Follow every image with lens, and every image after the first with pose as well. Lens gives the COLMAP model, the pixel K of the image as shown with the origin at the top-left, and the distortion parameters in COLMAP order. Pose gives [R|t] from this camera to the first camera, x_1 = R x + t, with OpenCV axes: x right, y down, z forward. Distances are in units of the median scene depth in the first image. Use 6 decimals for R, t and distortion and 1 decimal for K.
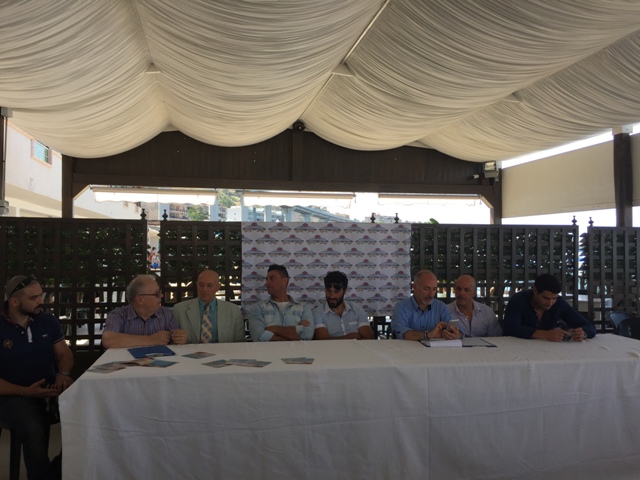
lens RADIAL K [[537.3, 0, 325.8], [0, 537.3, 245.3], [0, 0, 1]] dist [0.051764, -0.075991]
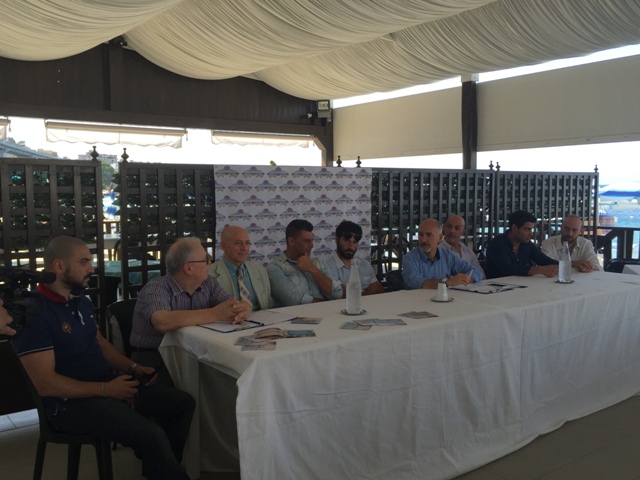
lens RADIAL K [[607.4, 0, 320.3], [0, 607.4, 244.3], [0, 0, 1]] dist [0.028680, 0.000000]
pose [[0.901053, -0.048859, 0.430948, -0.396794], [0.009930, 0.995698, 0.092125, -0.006015], [-0.433595, -0.078731, 0.897662, 0.072146]]
